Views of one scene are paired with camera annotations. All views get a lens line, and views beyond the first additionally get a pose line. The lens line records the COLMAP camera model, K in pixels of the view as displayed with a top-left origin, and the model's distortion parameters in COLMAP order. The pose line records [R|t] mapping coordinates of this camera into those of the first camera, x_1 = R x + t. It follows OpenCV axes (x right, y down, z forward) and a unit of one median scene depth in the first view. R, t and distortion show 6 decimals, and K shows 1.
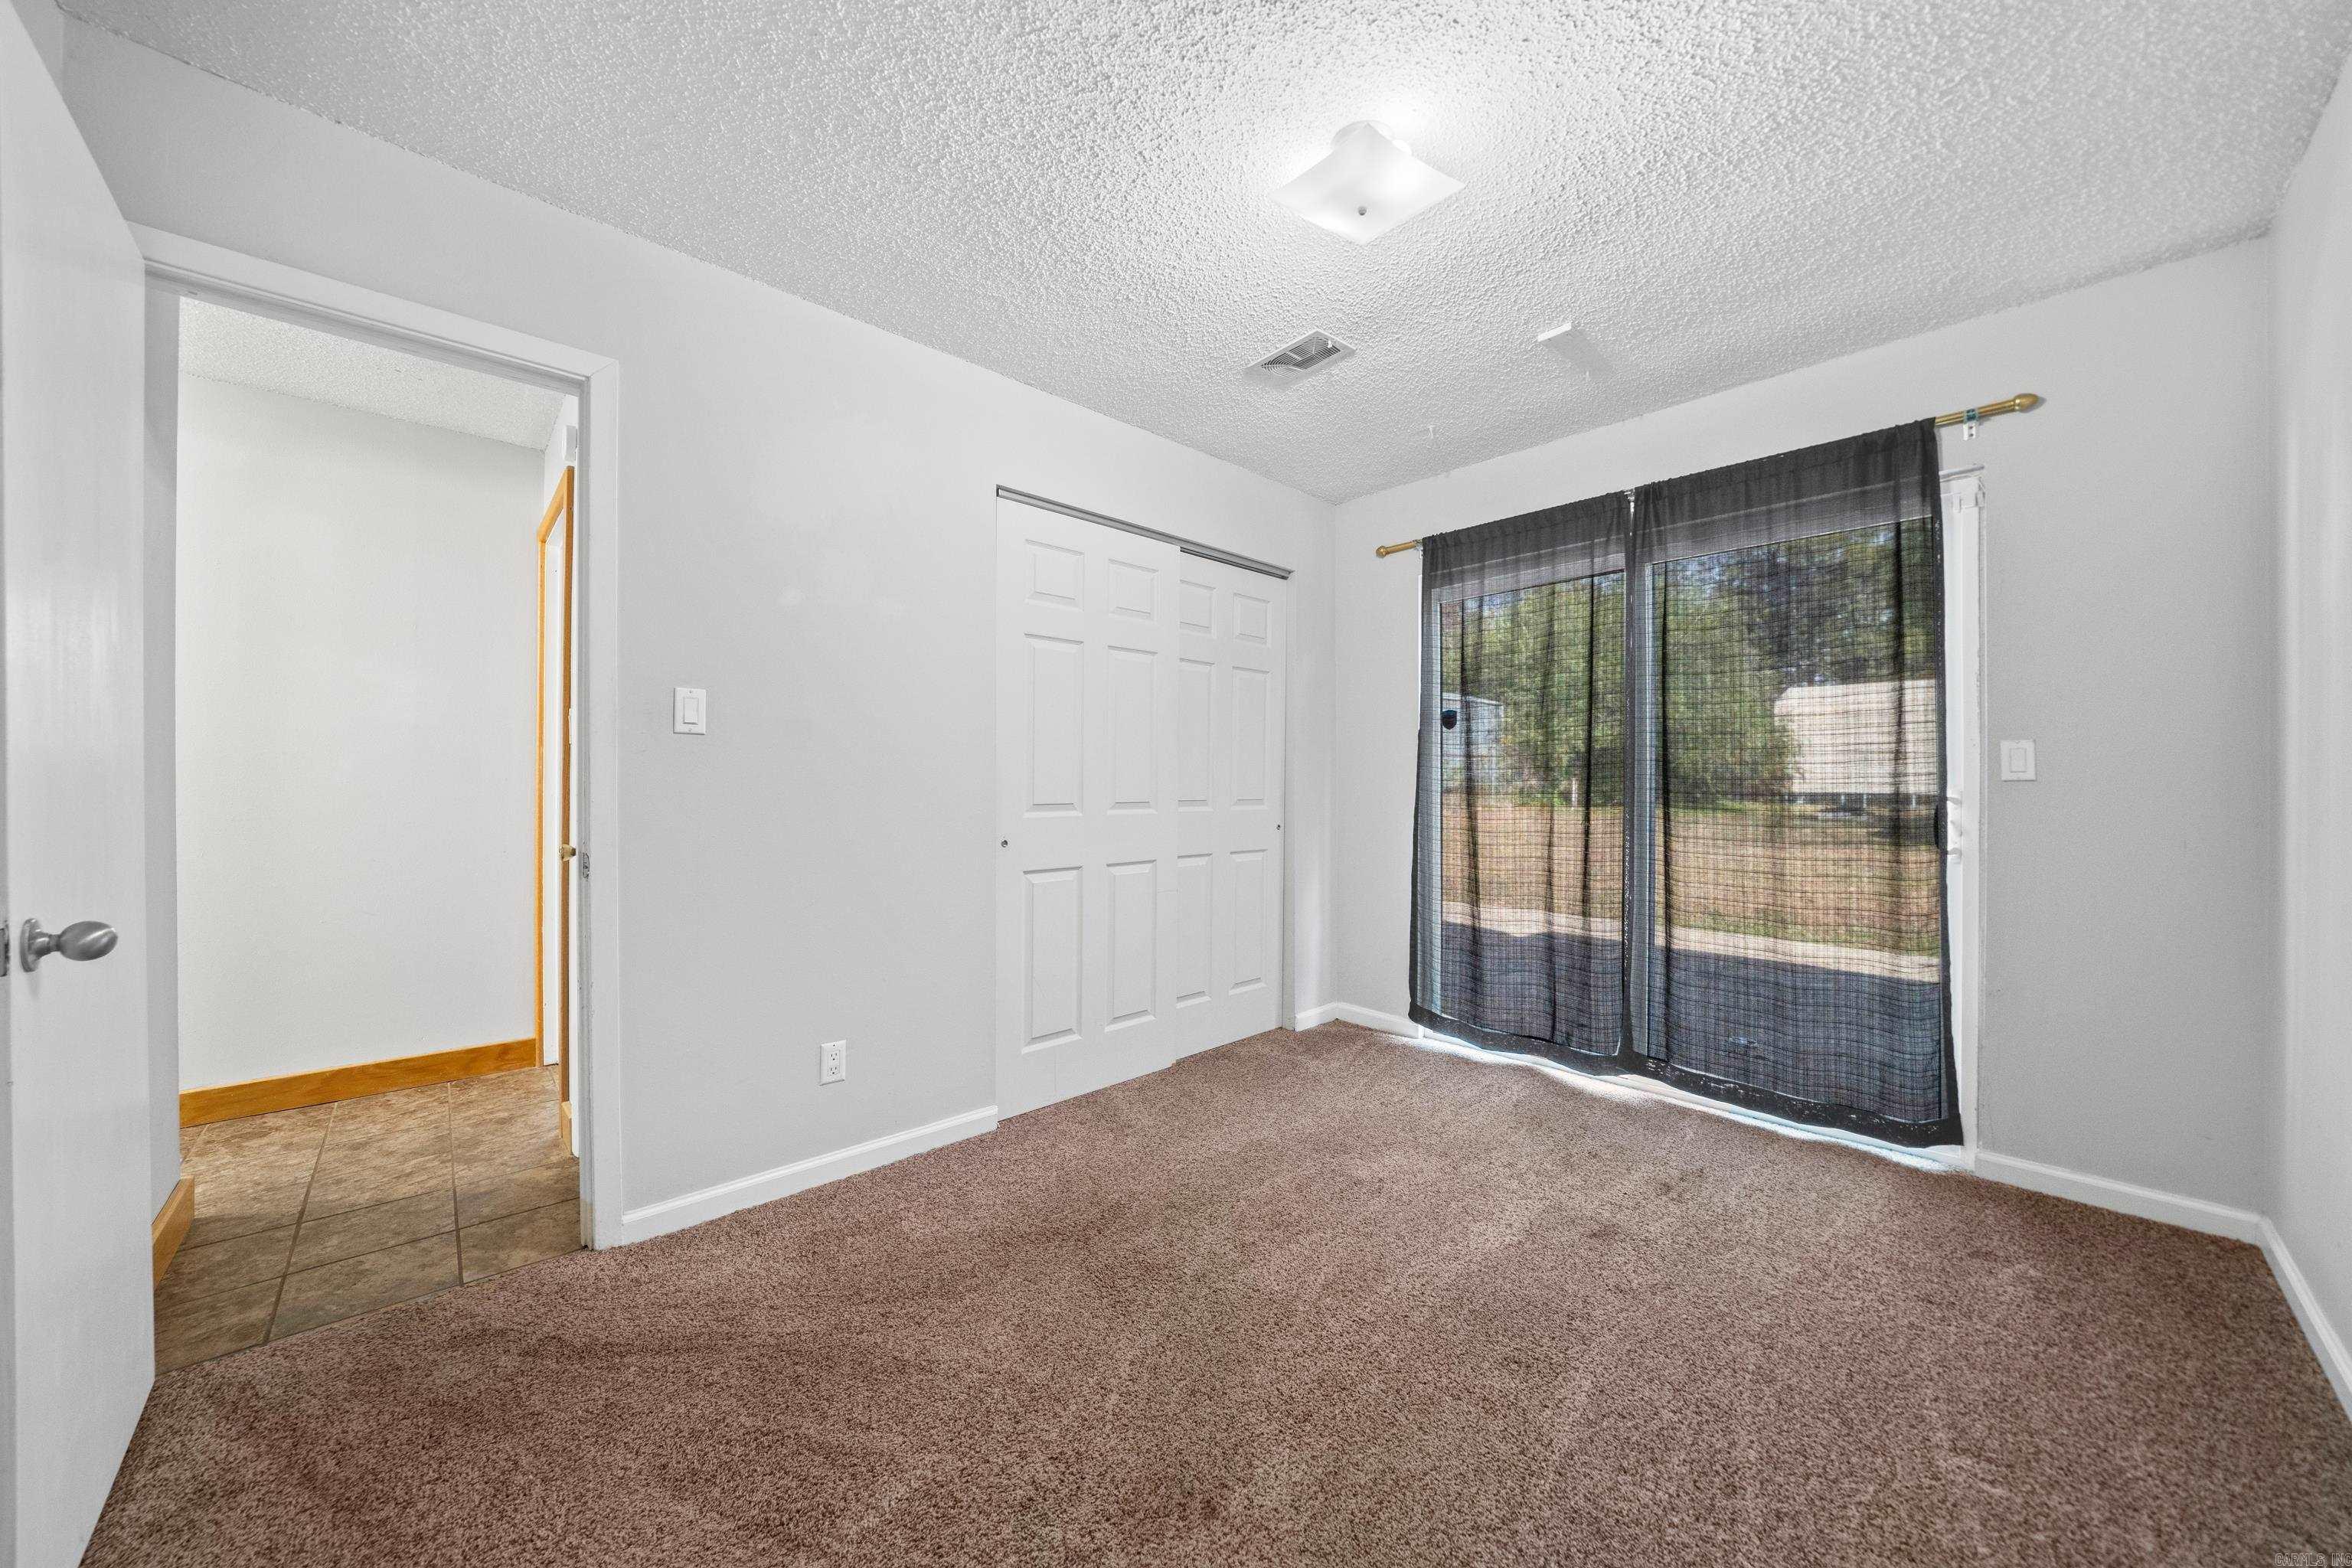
lens RADIAL K [[822.8, 0, 1180.7], [0, 822.8, 785.9], [0, 0, 1]] dist [-0.002595, -0.000111]
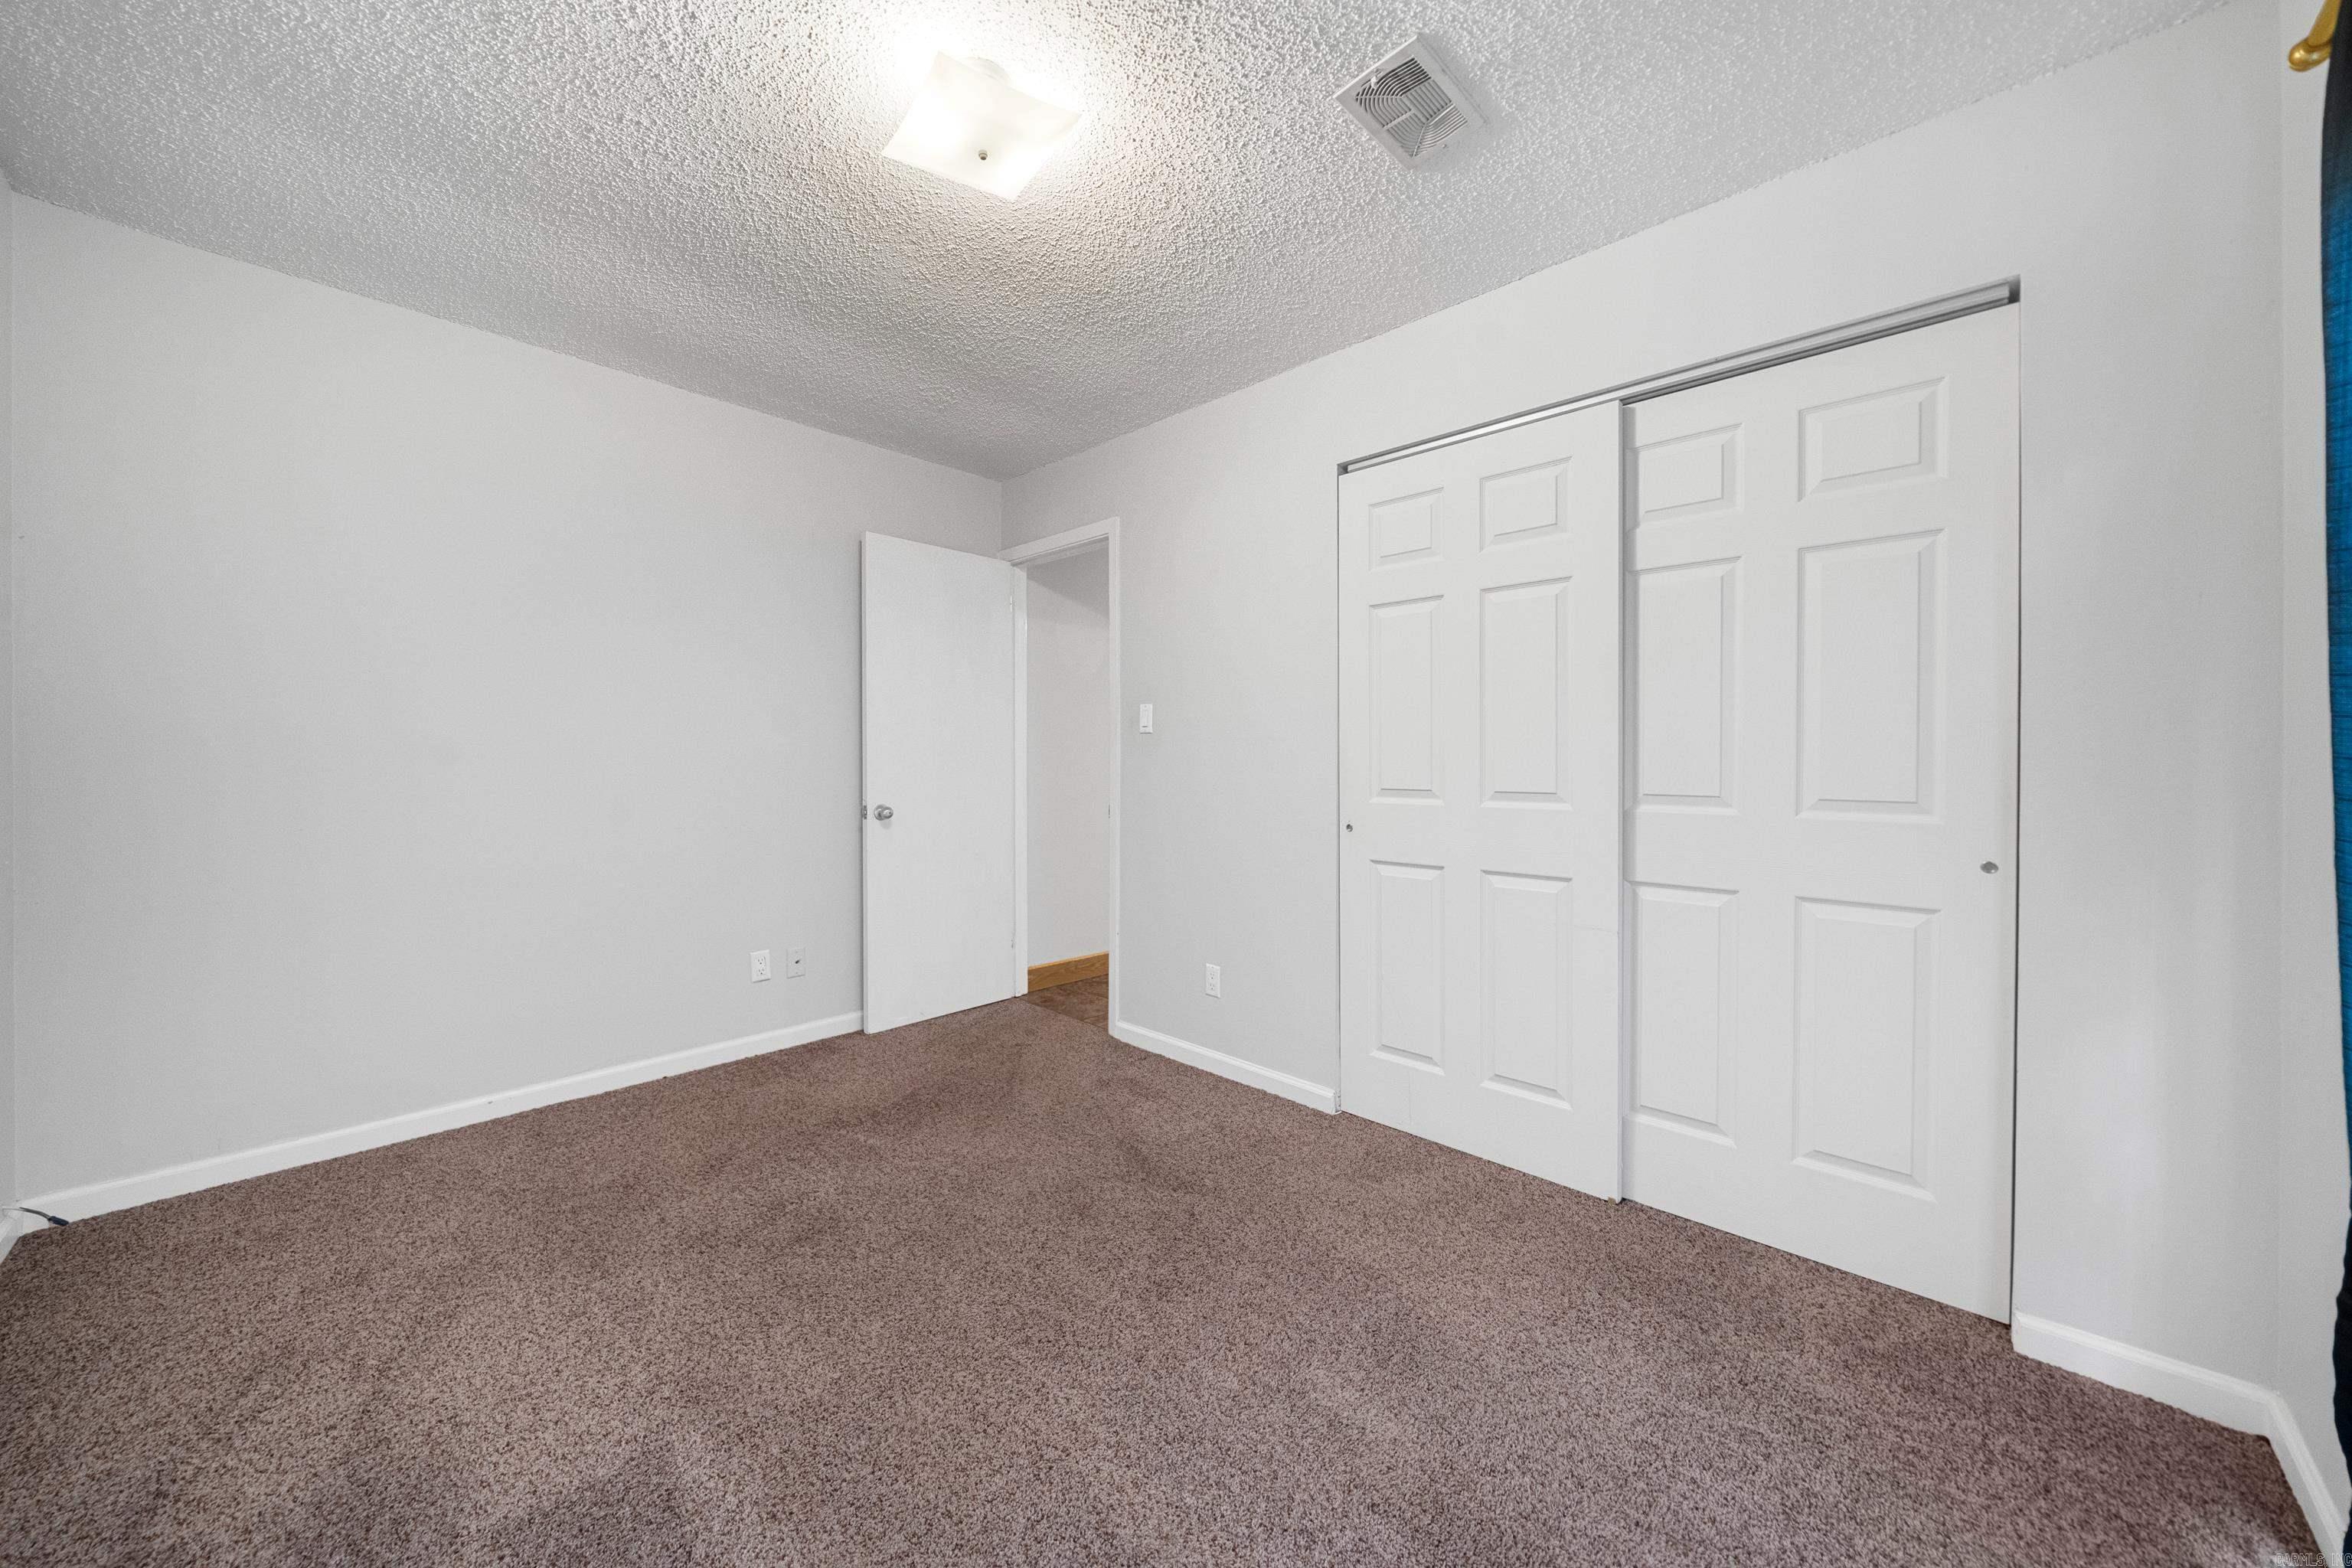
lens RADIAL K [[822.8, 0, 1184.3], [0, 822.8, 767.7], [0, 0, 1]] dist [-0.002595, -0.000111]
pose [[0.059830, -0.001381, -0.998208, 0.716264], [-0.010575, 0.999942, -0.002017, 0.003075], [0.998153, 0.010677, 0.059812, 0.719638]]
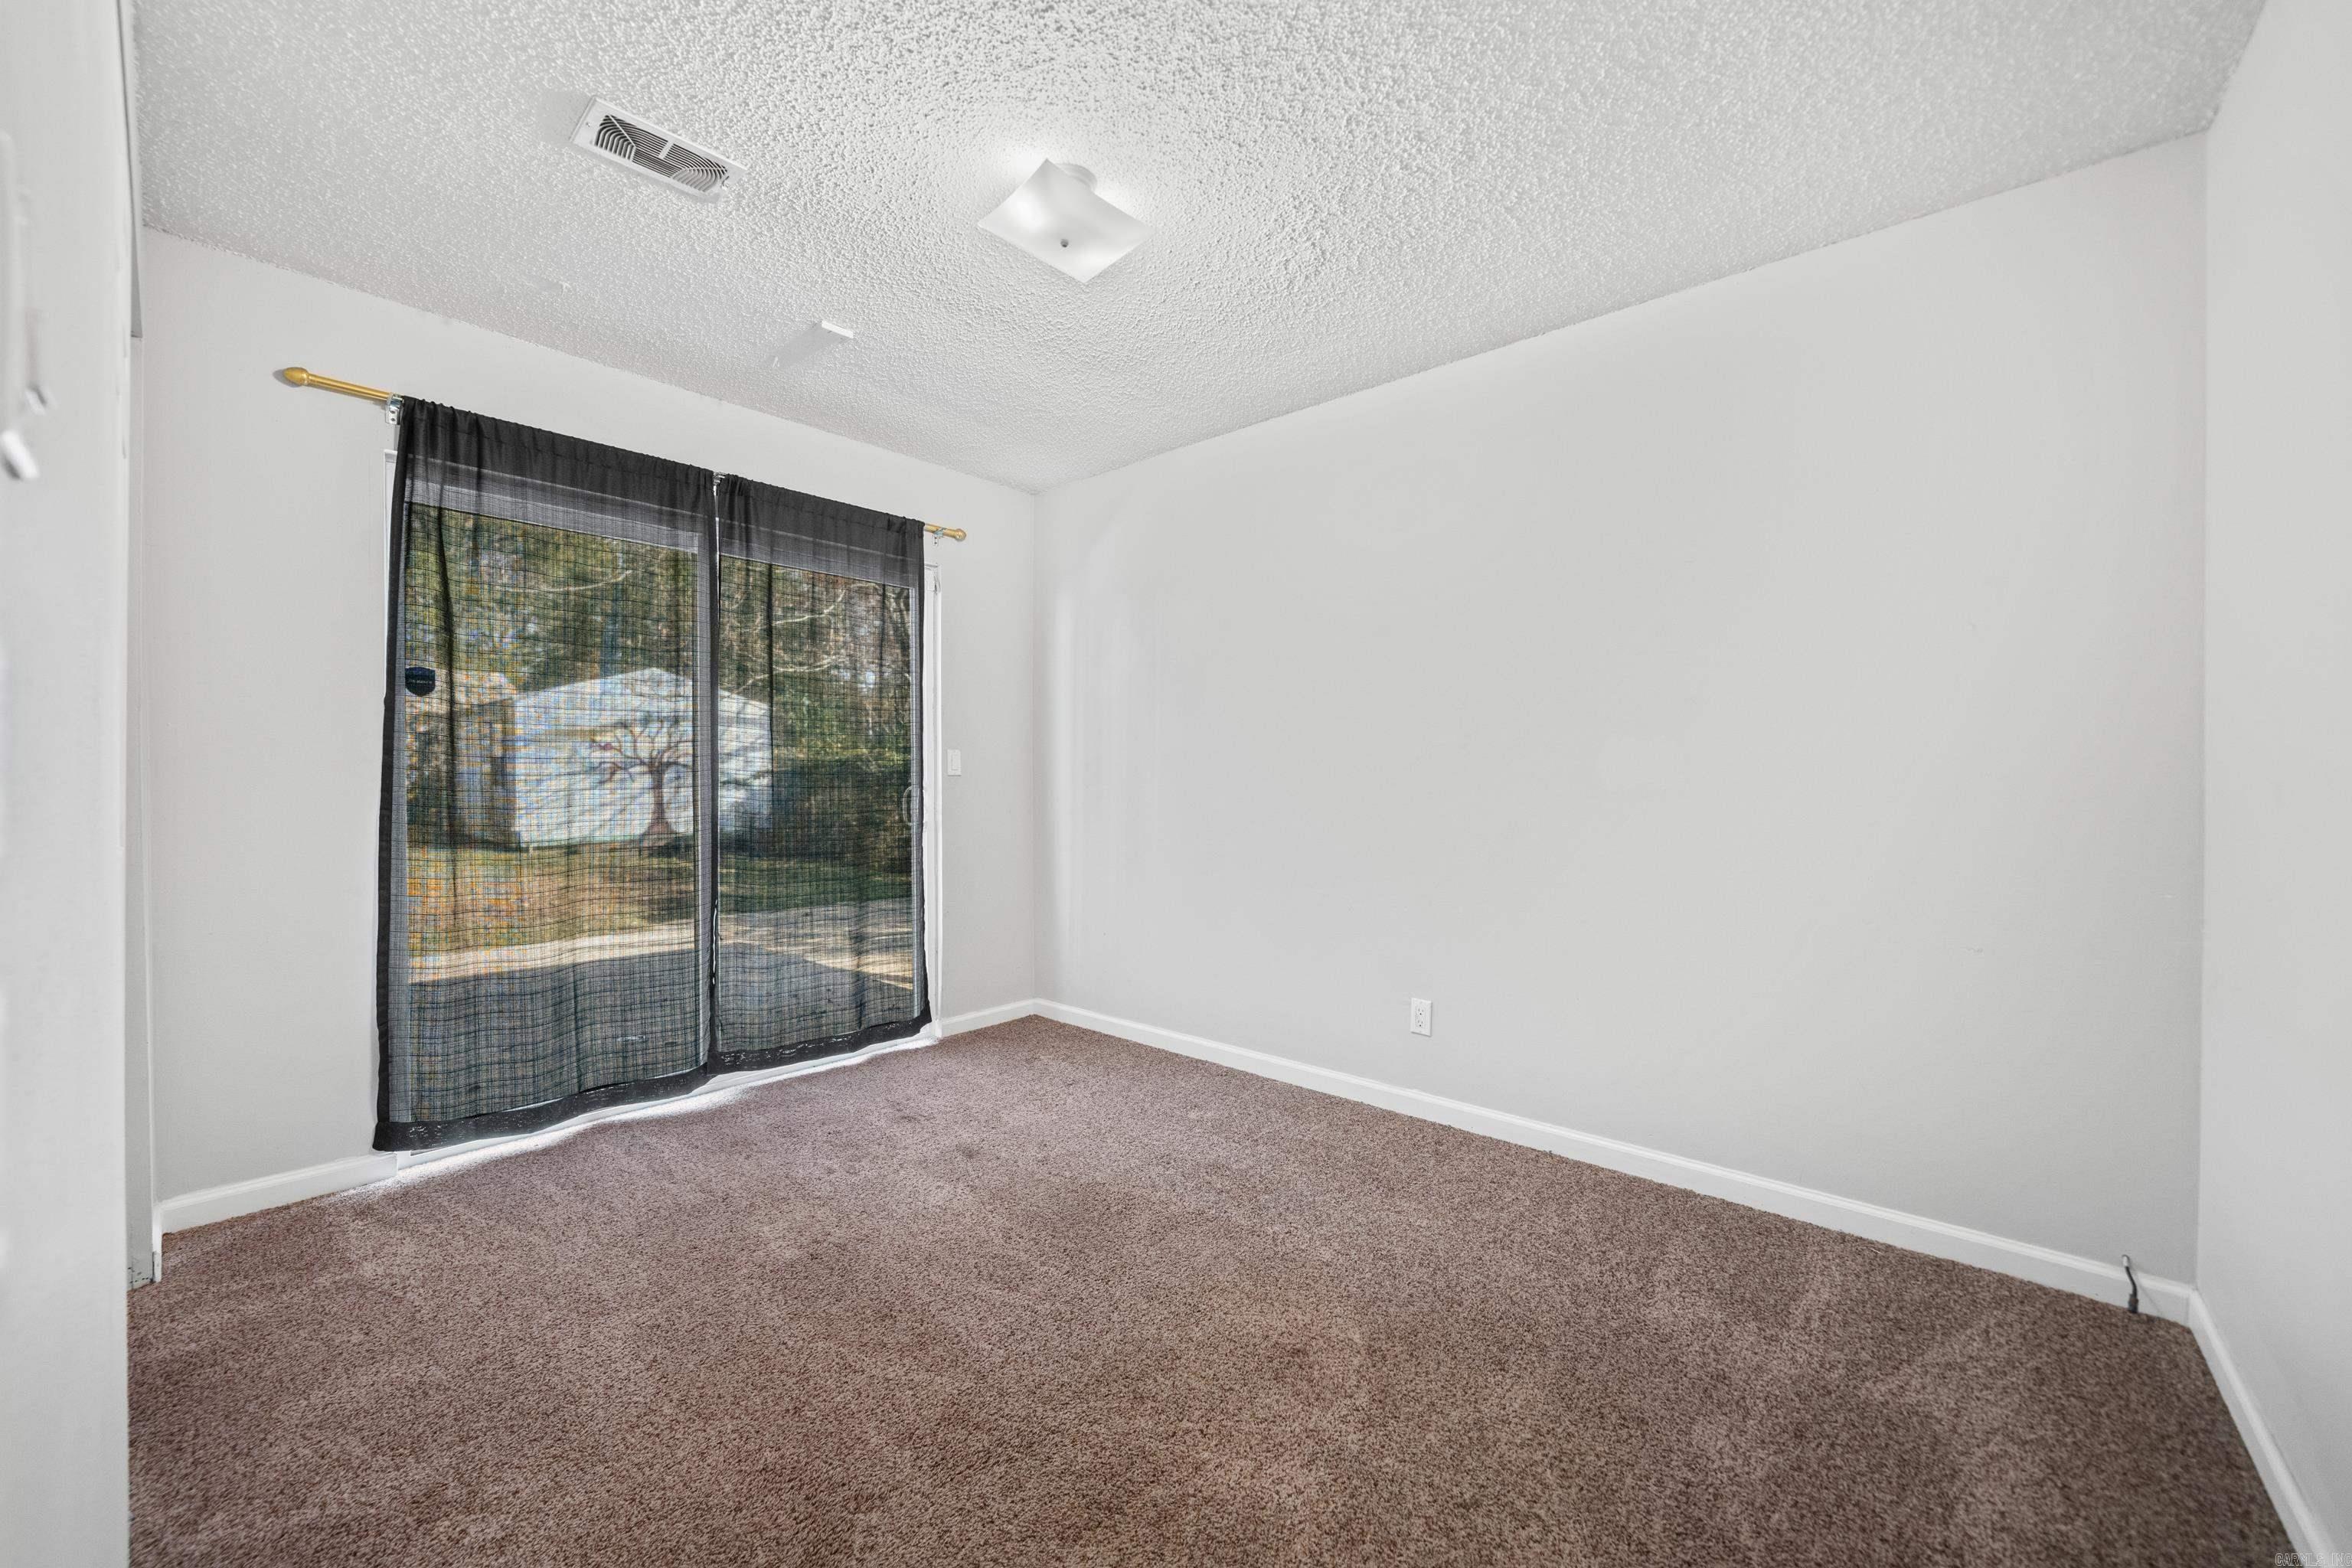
lens RADIAL K [[897.4, 0, 1180.3], [0, 897.4, 789.3], [0, 0, 1]] dist [0.000767, 0.000102]
pose [[-0.079343, -0.013078, 0.996762, -0.583659], [0.001528, 0.999911, 0.013241, -0.001897], [-0.996846, 0.002574, -0.079316, 0.572984]]
